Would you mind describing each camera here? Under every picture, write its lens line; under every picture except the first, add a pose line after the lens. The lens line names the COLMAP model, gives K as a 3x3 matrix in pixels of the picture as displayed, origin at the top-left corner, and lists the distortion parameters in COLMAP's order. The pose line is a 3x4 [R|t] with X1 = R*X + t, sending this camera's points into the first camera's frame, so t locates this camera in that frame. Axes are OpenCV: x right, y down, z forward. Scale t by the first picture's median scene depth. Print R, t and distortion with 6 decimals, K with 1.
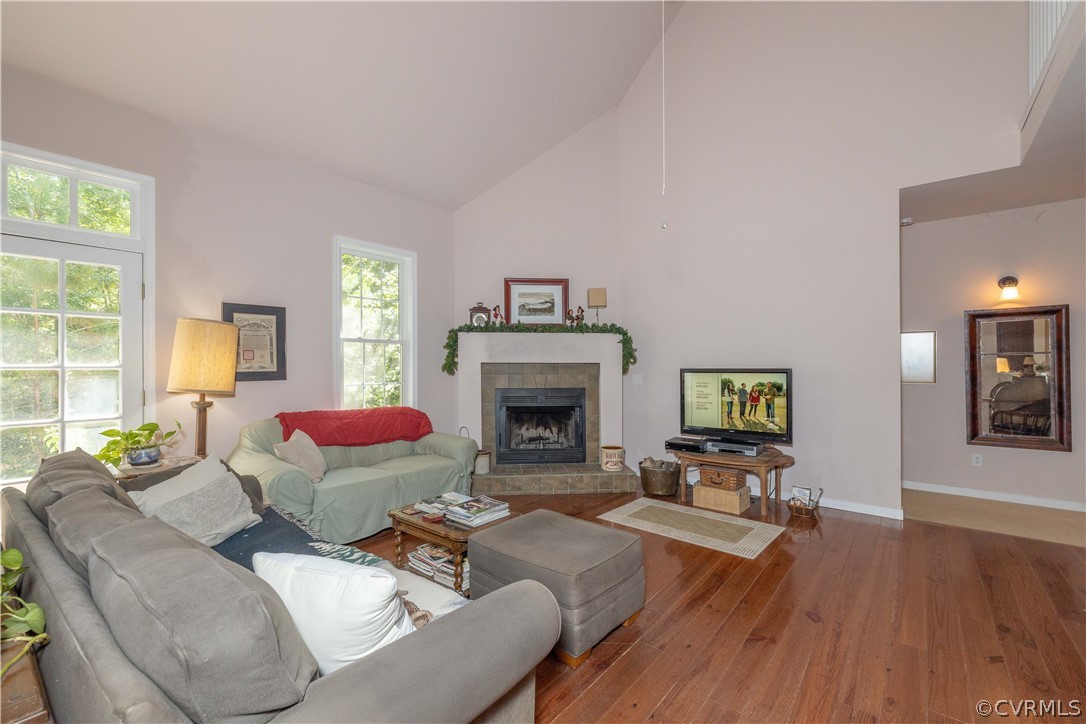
lens RADIAL K [[475.1, 0, 543.7], [0, 475.1, 363.3], [0, 0, 1]] dist [-0.000733, 0.000129]
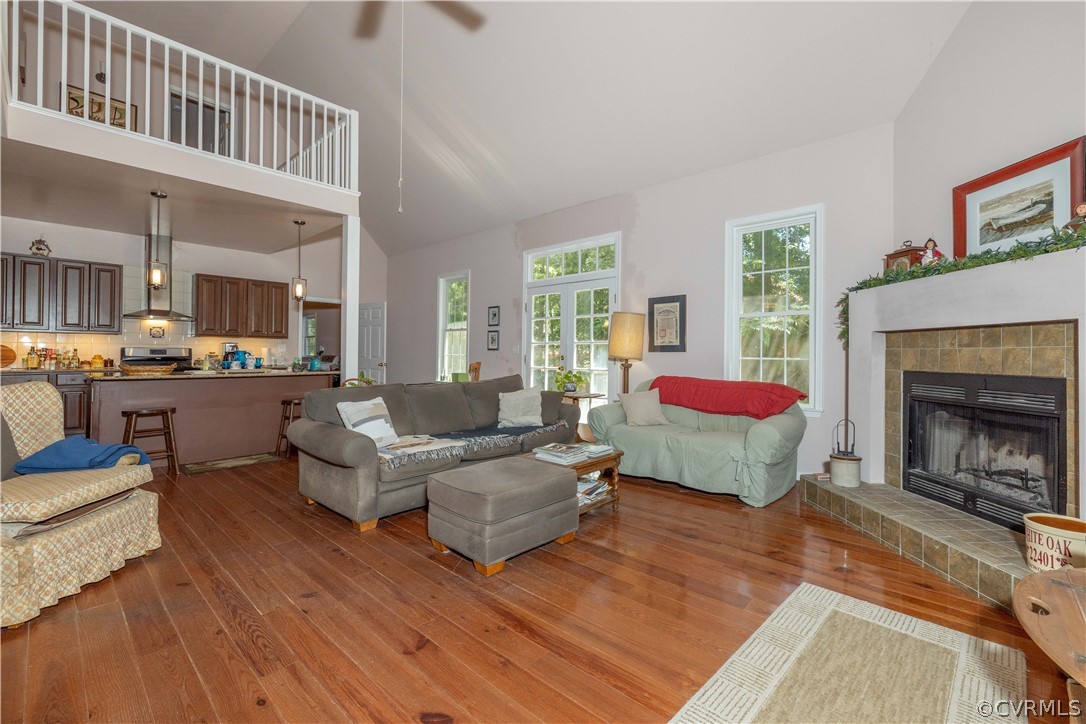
lens RADIAL K [[475.1, 0, 567.8], [0, 475.1, 349.4], [0, 0, 1]] dist [-0.000733, 0.000129]
pose [[-0.061948, -0.010508, -0.998024, 0.684570], [-0.005367, 0.999934, -0.010195, 0.039933], [0.998065, 0.004725, -0.062000, 0.706096]]
